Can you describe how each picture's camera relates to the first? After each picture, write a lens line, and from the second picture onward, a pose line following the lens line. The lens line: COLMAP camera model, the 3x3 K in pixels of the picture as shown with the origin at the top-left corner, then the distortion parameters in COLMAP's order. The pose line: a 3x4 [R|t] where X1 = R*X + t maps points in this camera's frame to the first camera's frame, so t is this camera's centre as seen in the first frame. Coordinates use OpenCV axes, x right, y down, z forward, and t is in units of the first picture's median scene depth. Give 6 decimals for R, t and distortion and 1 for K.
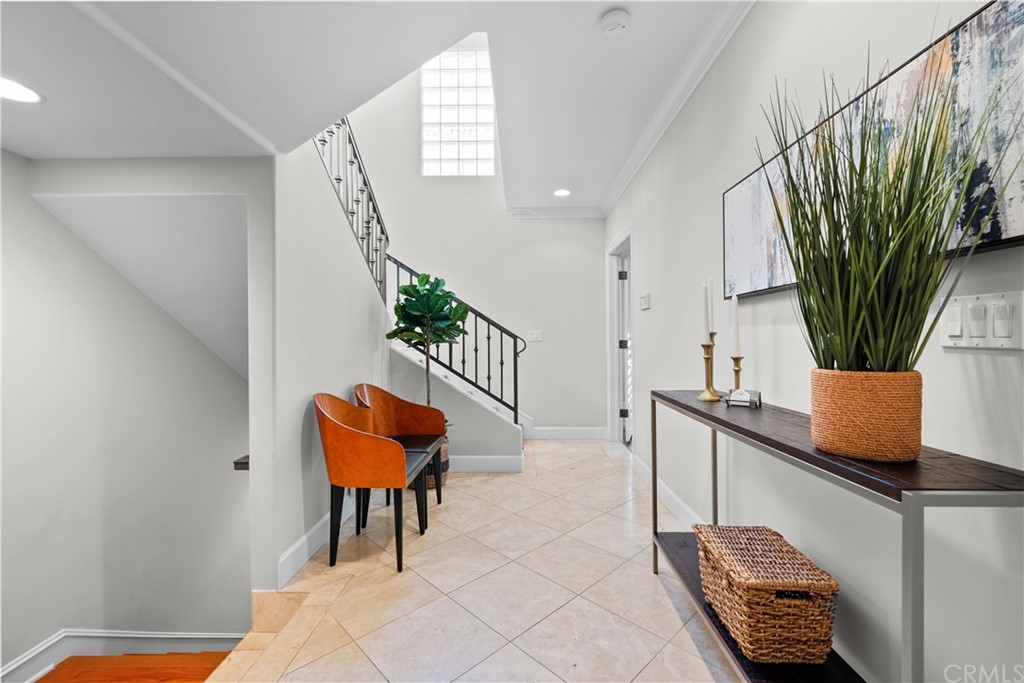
lens RADIAL K [[419.2, 0, 508.8], [0, 419.2, 340.9], [0, 0, 1]] dist [-0.004190, 0.000980]
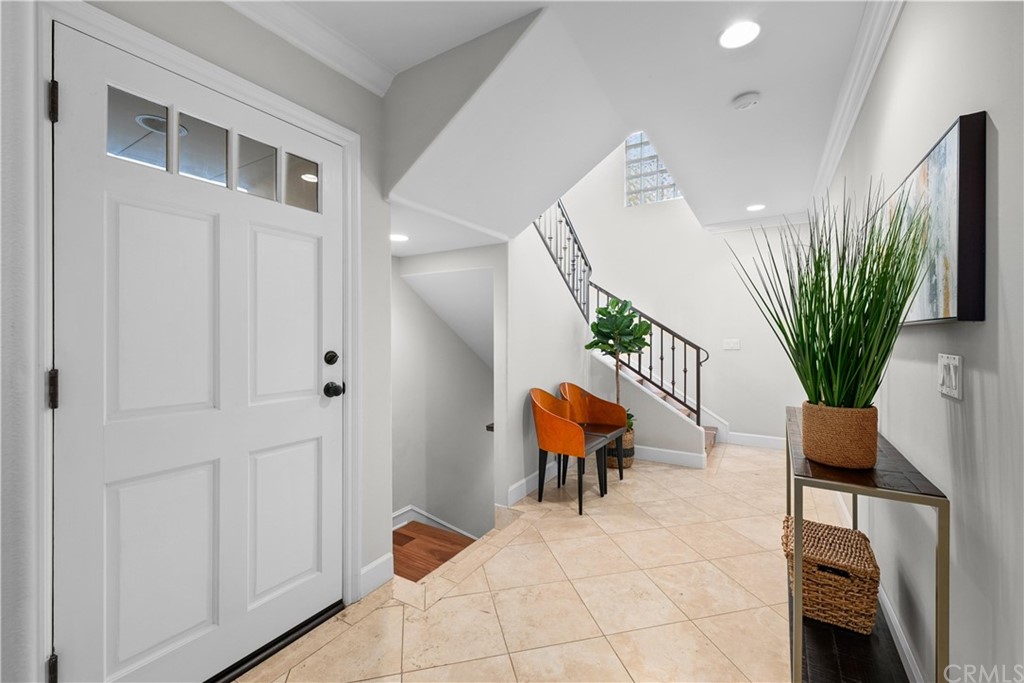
lens RADIAL K [[419.2, 0, 514.4], [0, 419.2, 336.2], [0, 0, 1]] dist [-0.004190, 0.000980]
pose [[0.860617, 0.006682, -0.509209, 0.227552], [-0.004971, 0.999977, 0.004720, -0.062165], [0.509229, -0.001531, 0.860630, -0.301739]]
